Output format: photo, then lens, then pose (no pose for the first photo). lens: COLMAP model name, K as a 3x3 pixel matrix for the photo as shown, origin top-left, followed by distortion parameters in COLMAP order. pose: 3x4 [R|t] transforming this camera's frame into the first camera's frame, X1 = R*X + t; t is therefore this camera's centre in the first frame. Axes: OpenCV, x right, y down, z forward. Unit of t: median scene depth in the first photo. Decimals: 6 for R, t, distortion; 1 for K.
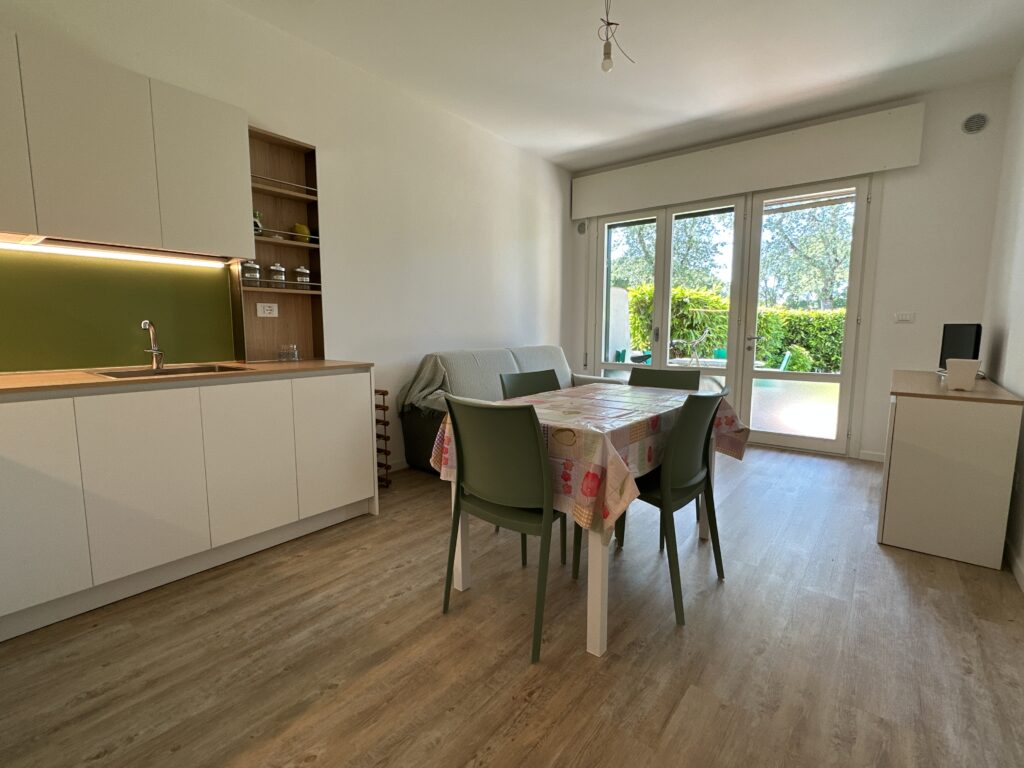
lens RADIAL K [[469.8, 0, 512.0], [0, 469.8, 384.0], [0, 0, 1]] dist [-0.002303, -0.000497]
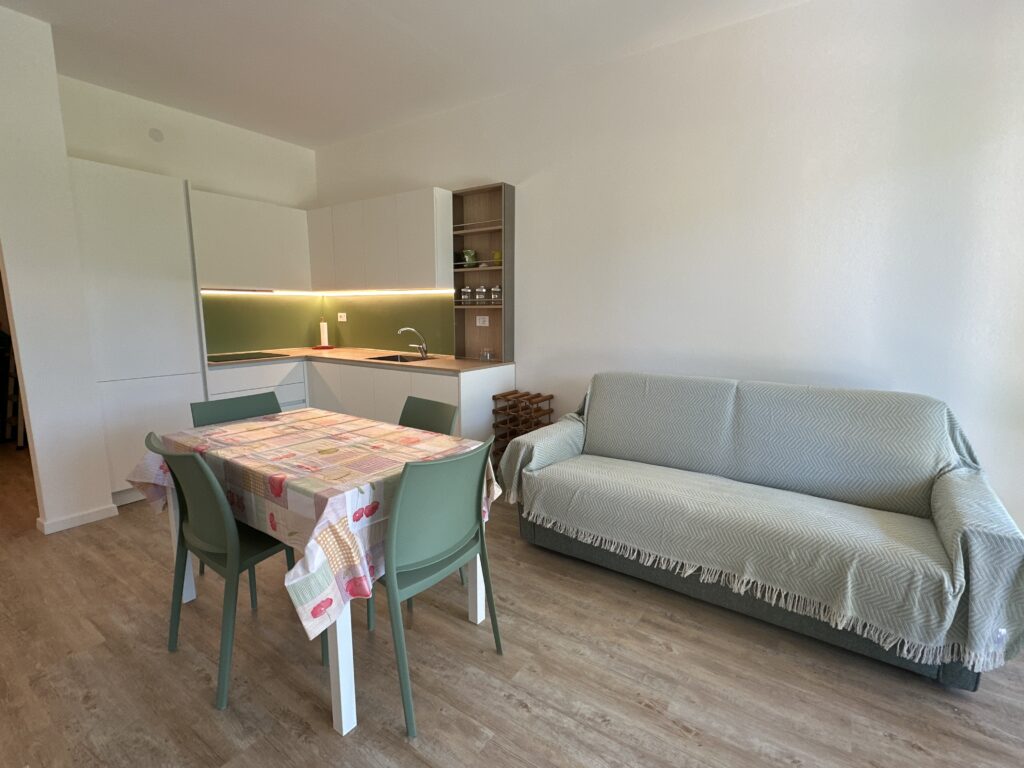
lens RADIAL K [[469.8, 0, 512.0], [0, 469.8, 384.0], [0, 0, 1]] dist [-0.002303, -0.000497]
pose [[0.079559, 0.158083, -0.984215, 0.834217], [-0.119757, 0.981710, 0.148000, -0.190741], [0.989610, 0.106092, 0.097036, 0.978293]]
